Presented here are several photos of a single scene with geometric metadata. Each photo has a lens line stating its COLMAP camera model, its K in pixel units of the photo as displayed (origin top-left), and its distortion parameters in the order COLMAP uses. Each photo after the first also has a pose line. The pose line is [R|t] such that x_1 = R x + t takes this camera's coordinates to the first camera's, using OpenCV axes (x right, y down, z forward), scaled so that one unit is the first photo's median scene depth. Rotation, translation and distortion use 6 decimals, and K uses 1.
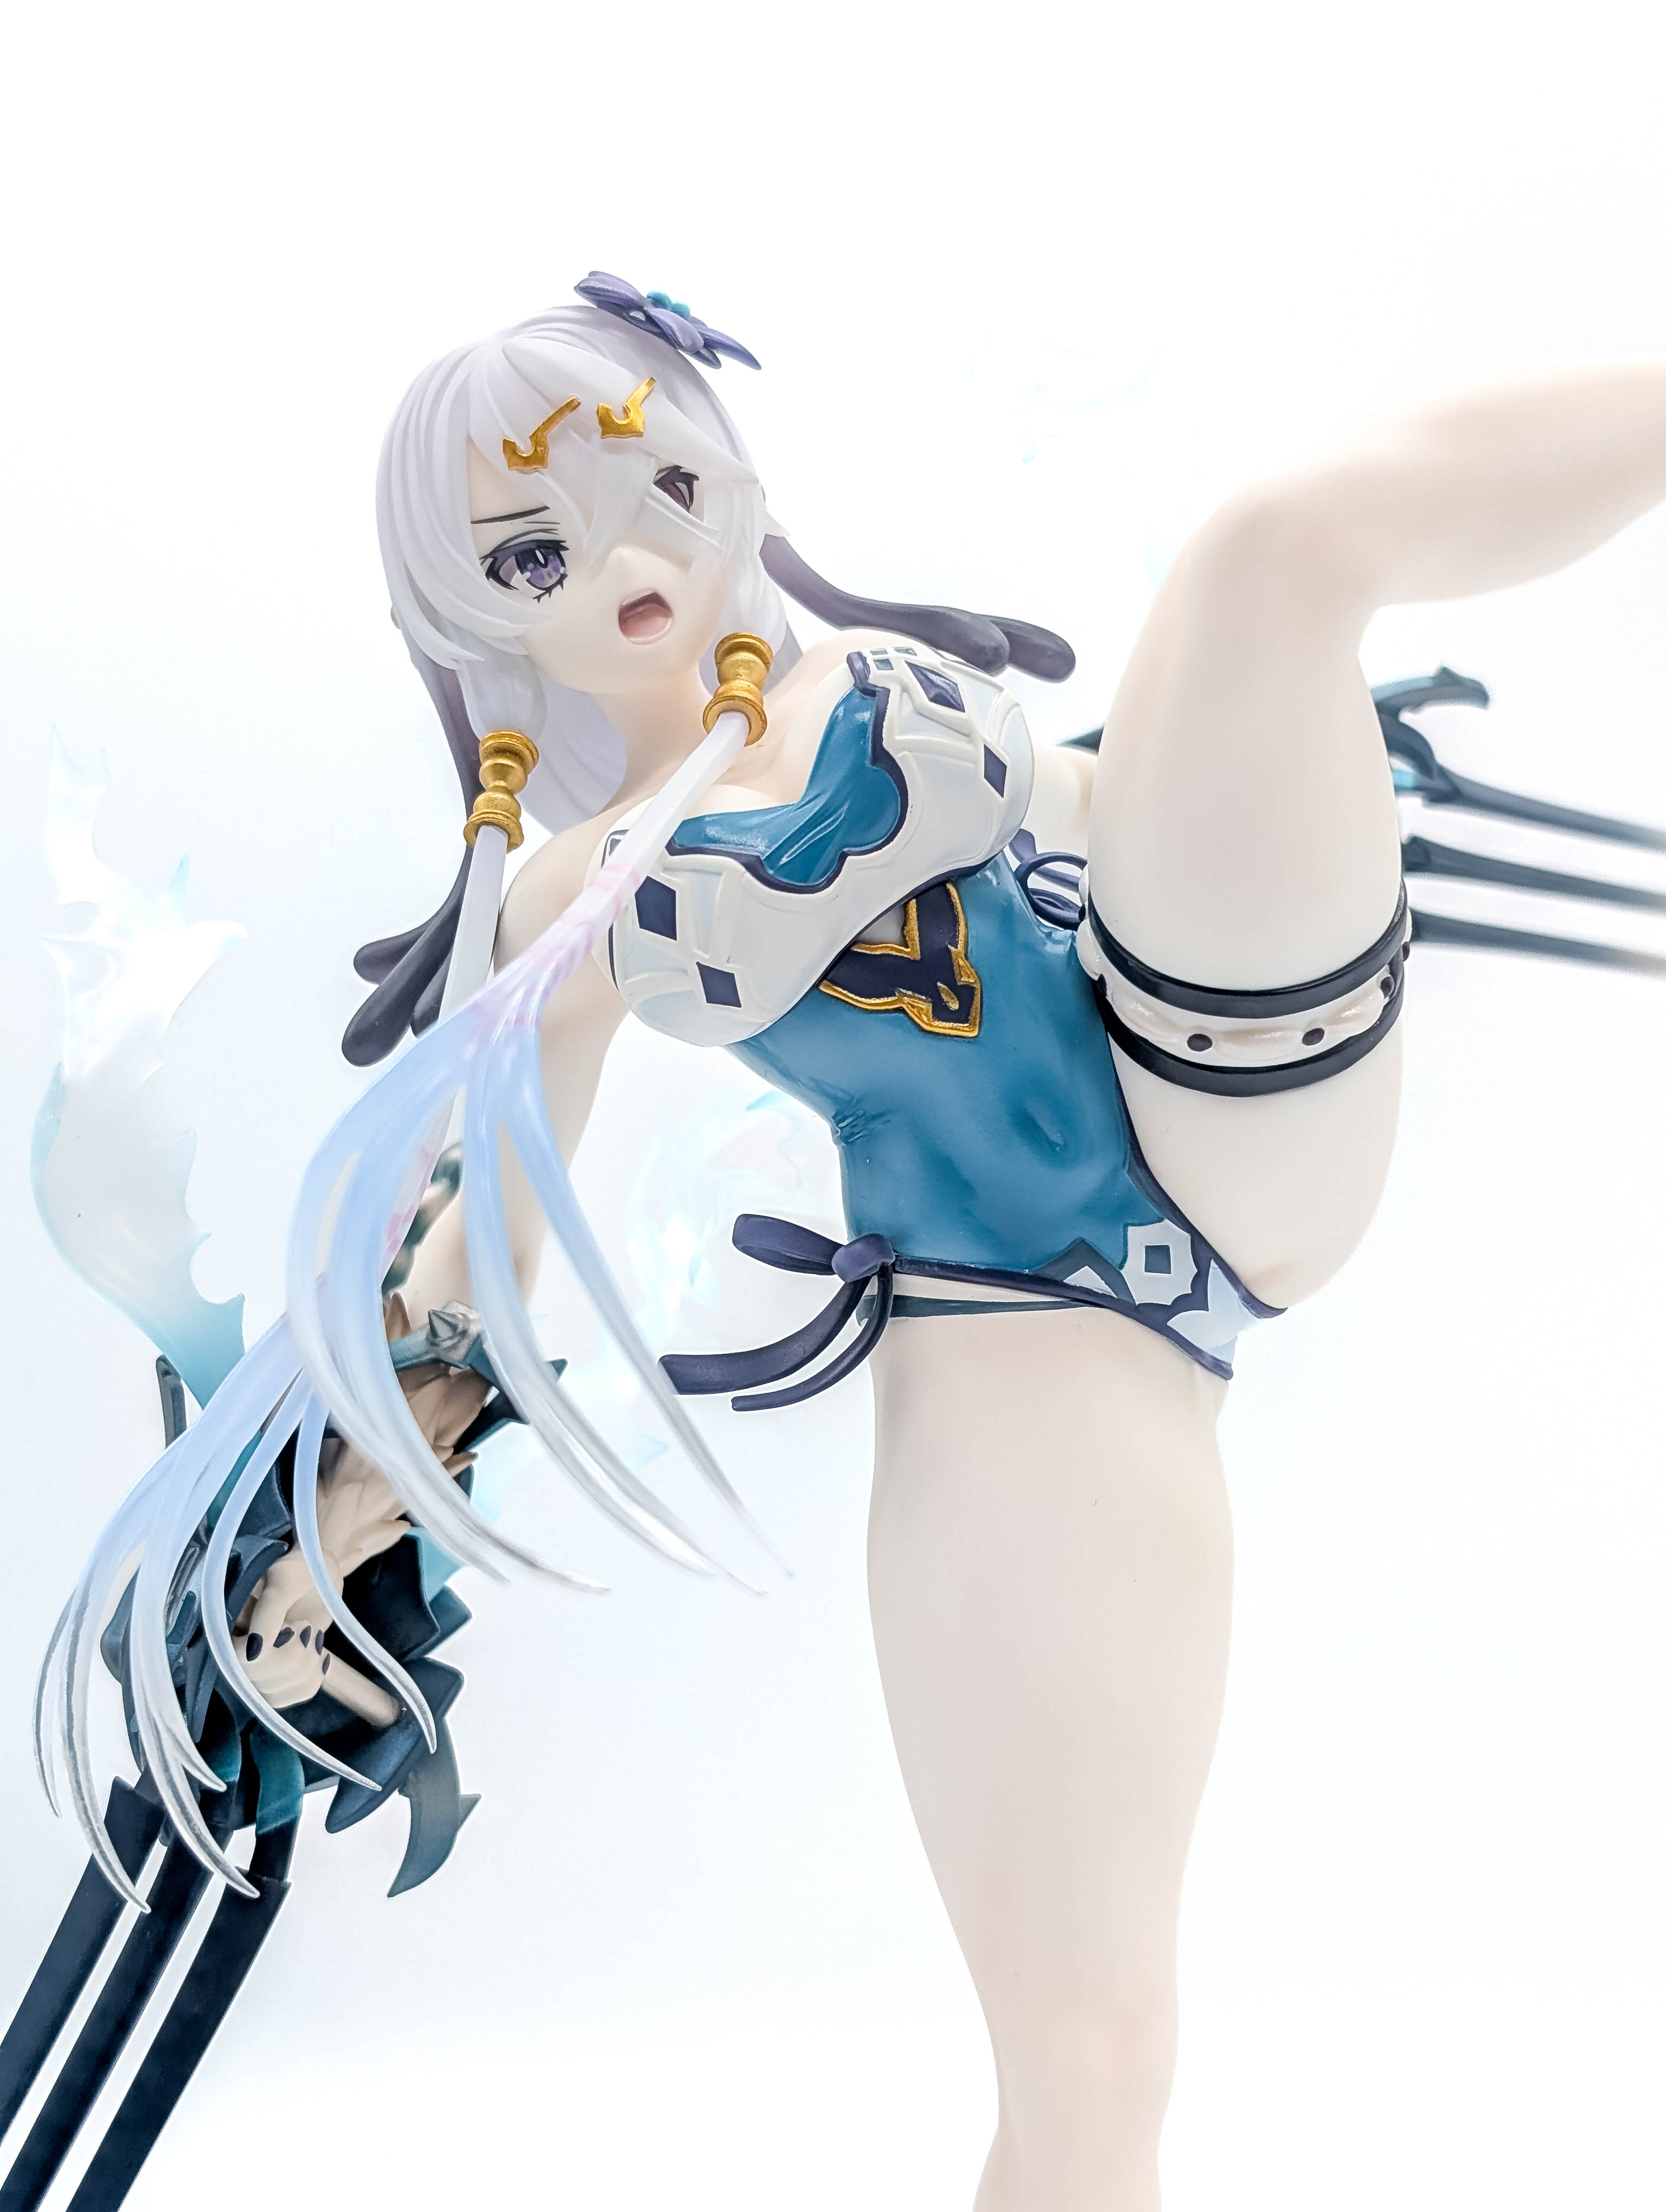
lens RADIAL K [[3630.5, 0, 864.4], [0, 3630.5, 1118.6], [0, 0, 1]] dist [0.089832, 0.000000]
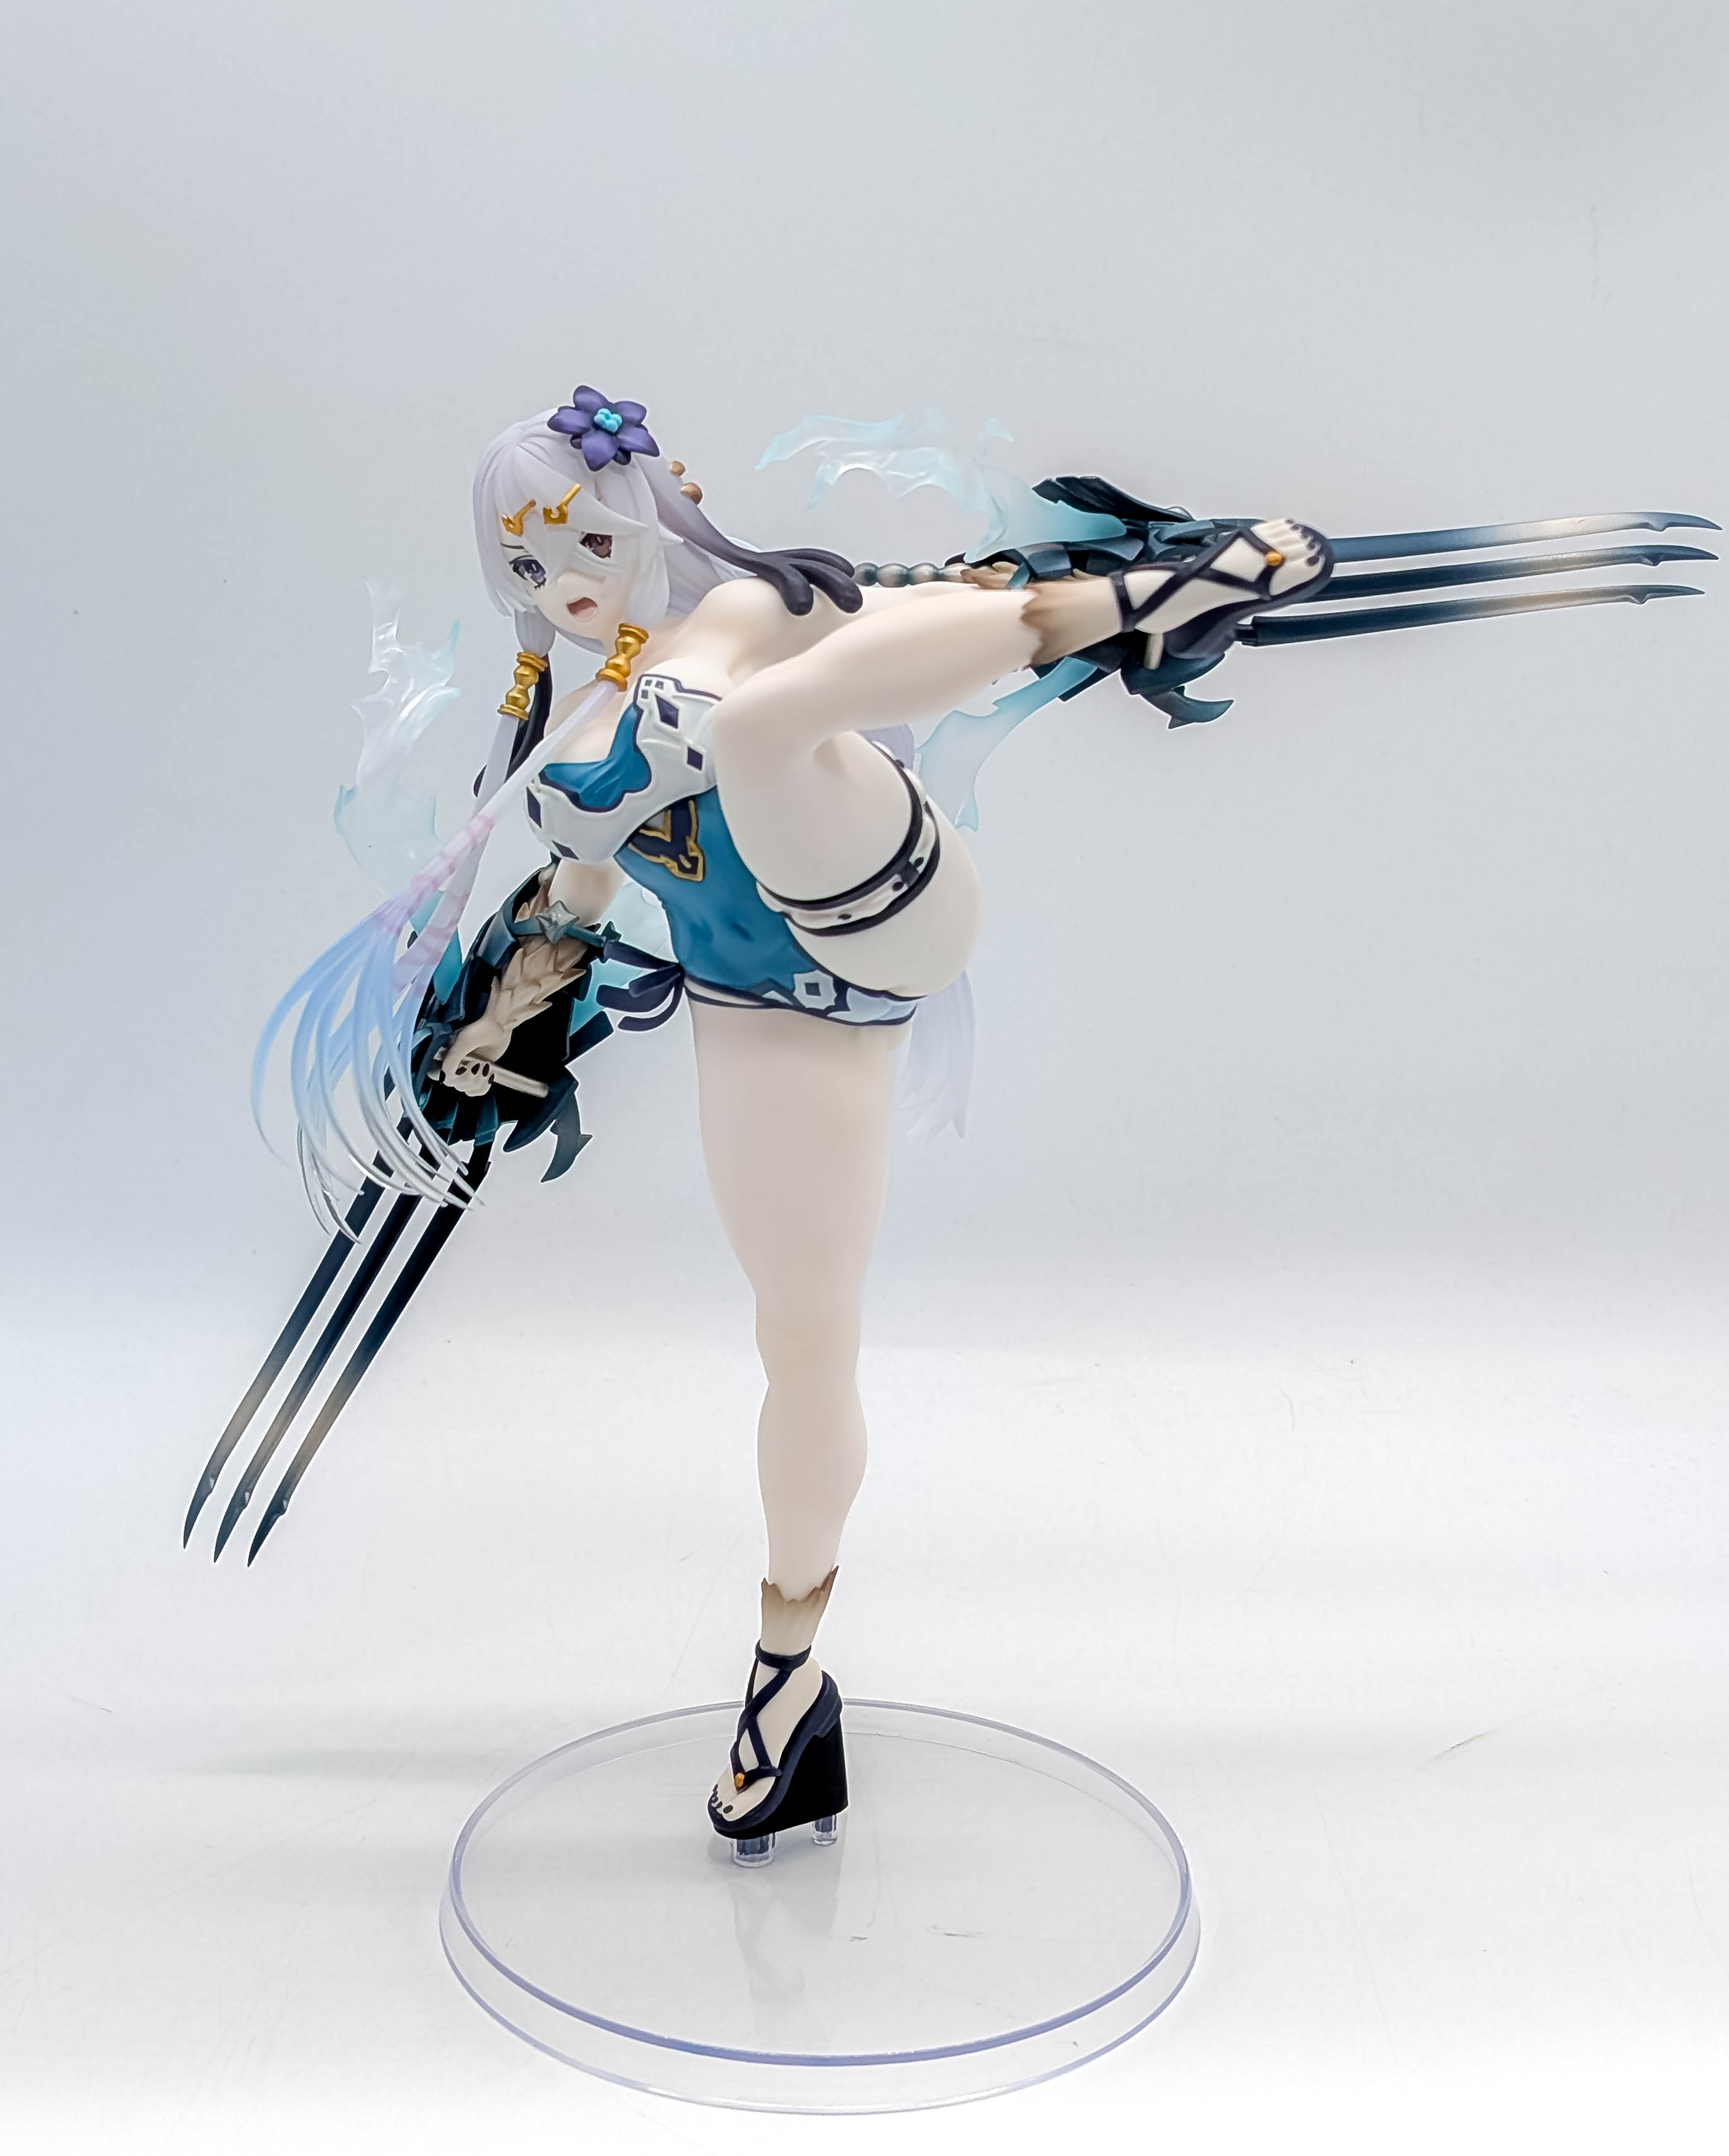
lens RADIAL K [[4166.2, 0, 858.4], [0, 4166.2, 1072.2], [0, 0, 1]] dist [0.032720, 0.000000]
pose [[0.886764, 0.173856, -0.428280, 1.035871], [0.028139, 0.904543, 0.425454, -0.841919], [0.461365, -0.389329, 0.797224, -0.728418]]
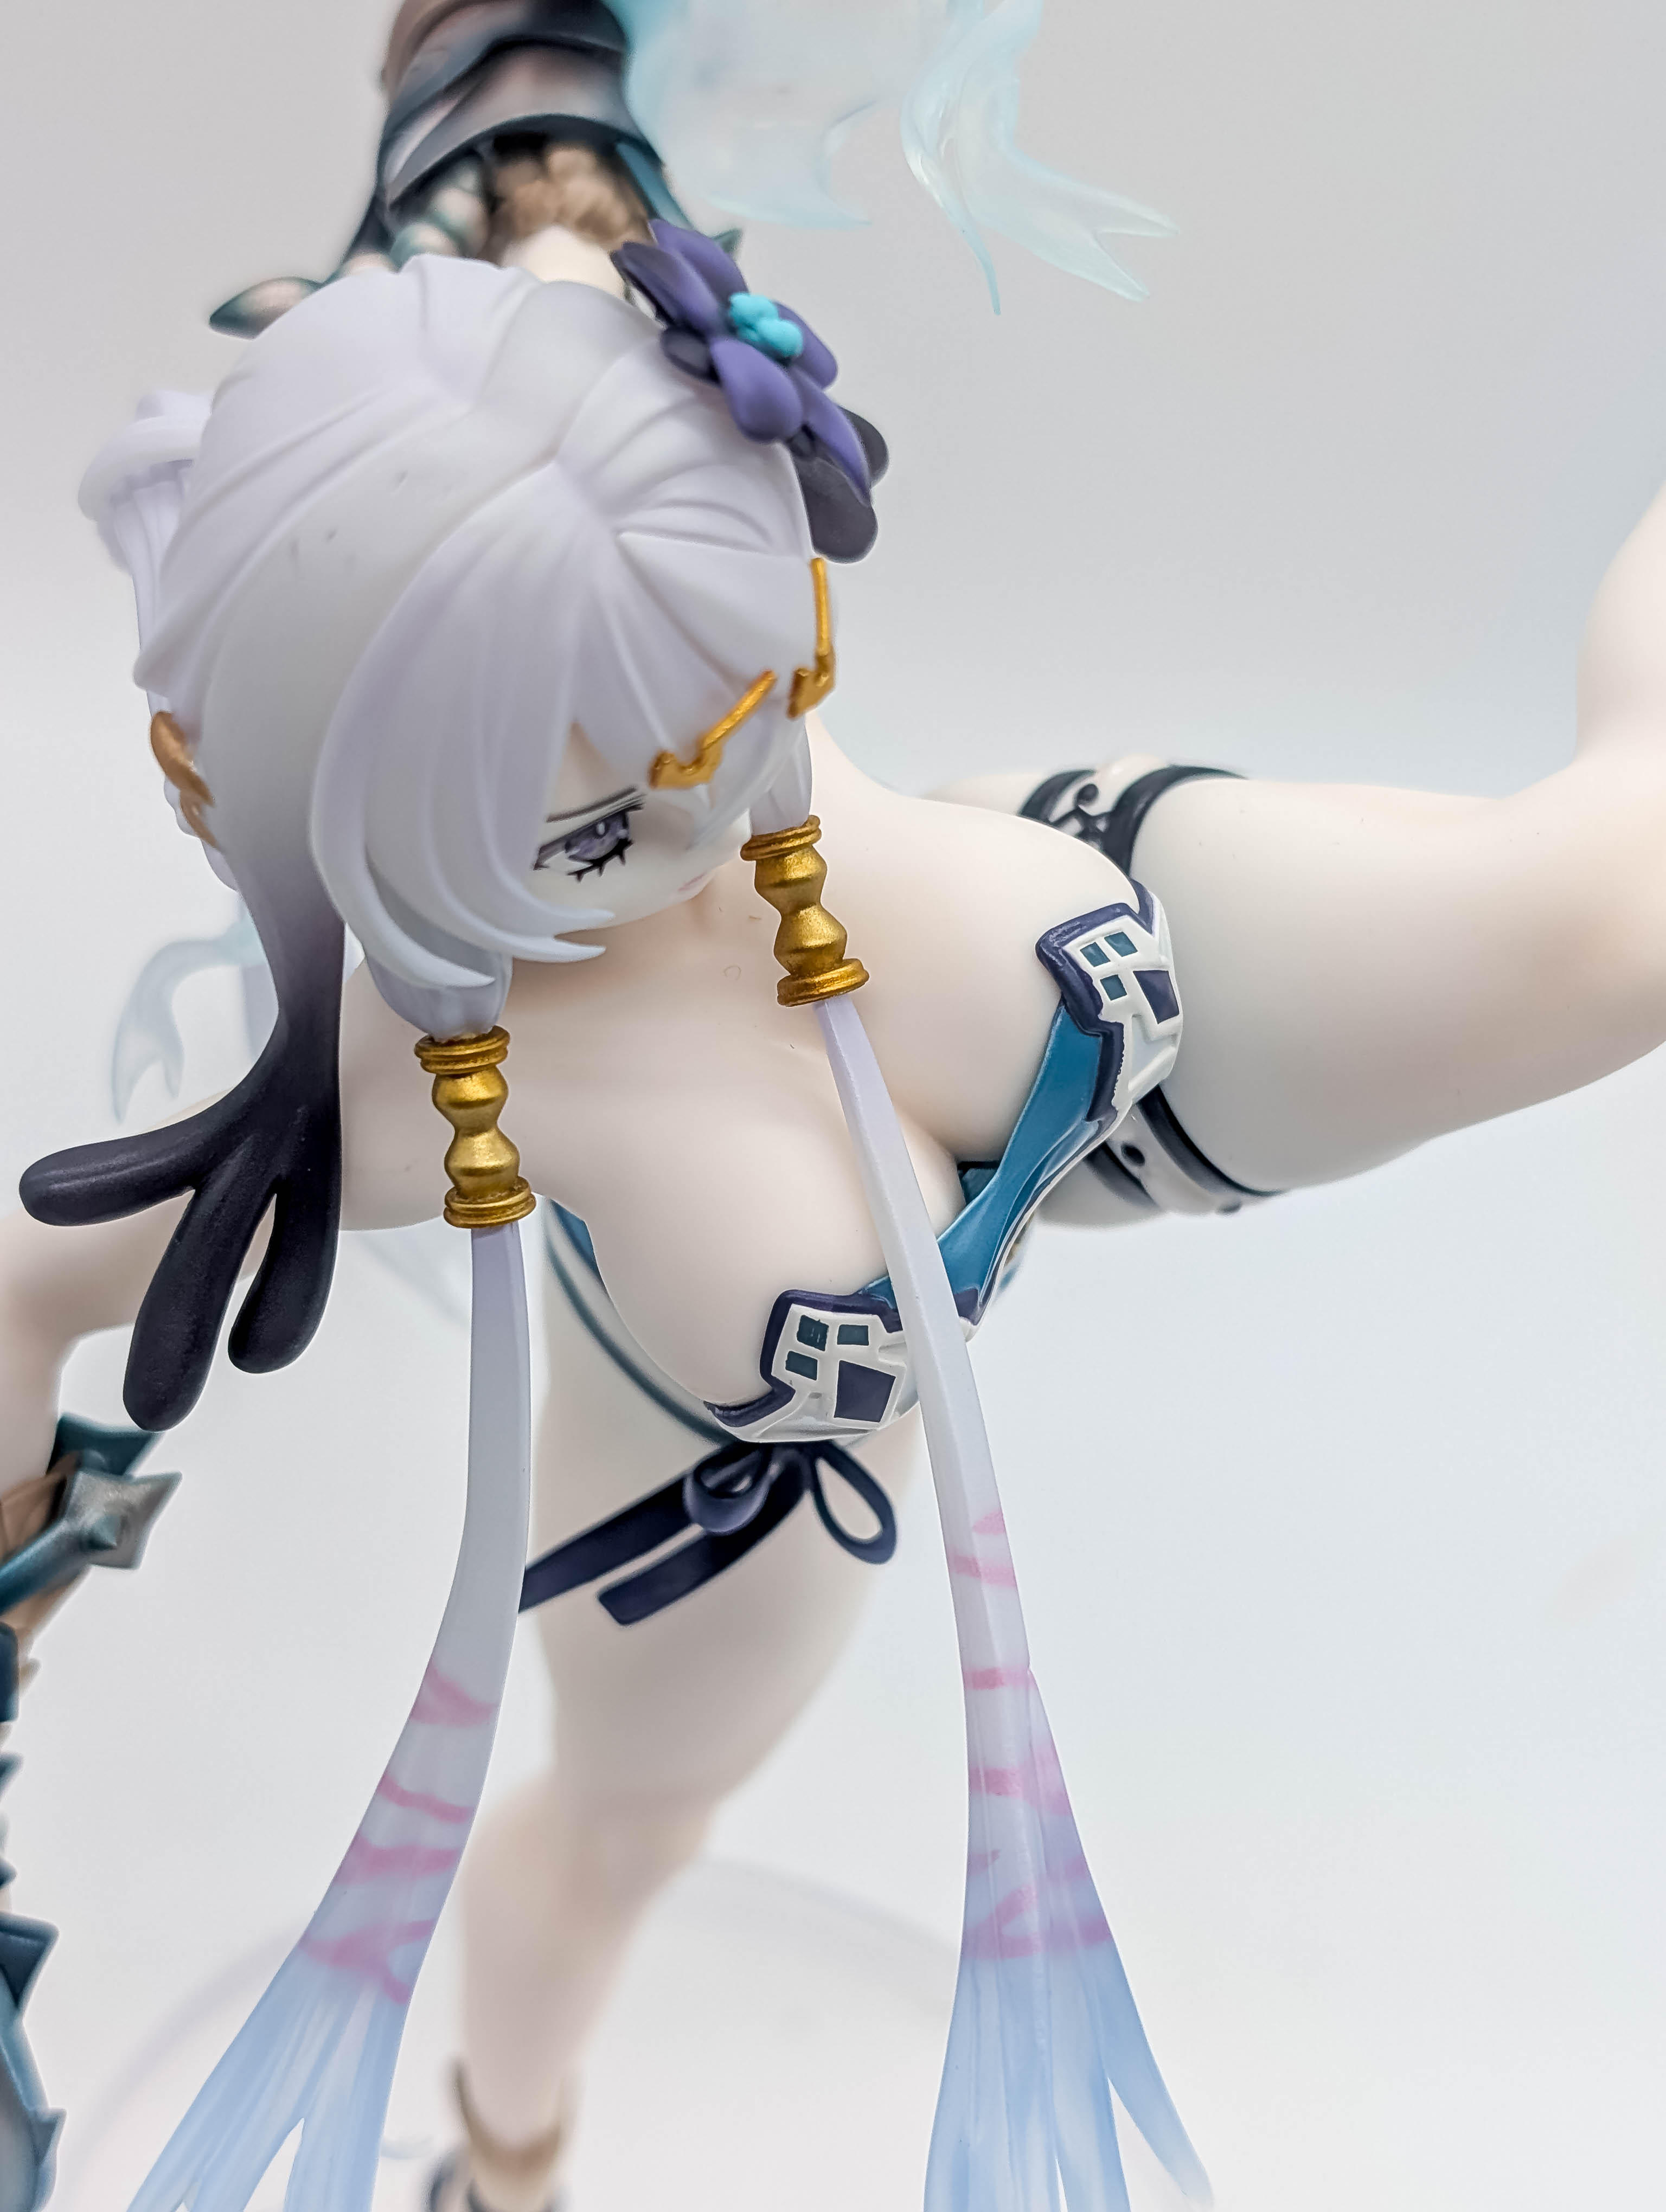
lens RADIAL K [[3630.5, 0, 847.2], [0, 3630.5, 1125.2], [0, 0, 1]] dist [0.089832, 0.000000]
pose [[0.657148, -0.378025, 0.652115, -0.485014], [-0.288941, 0.672723, 0.681143, -0.556715], [-0.696182, -0.636035, 0.332851, 0.765016]]
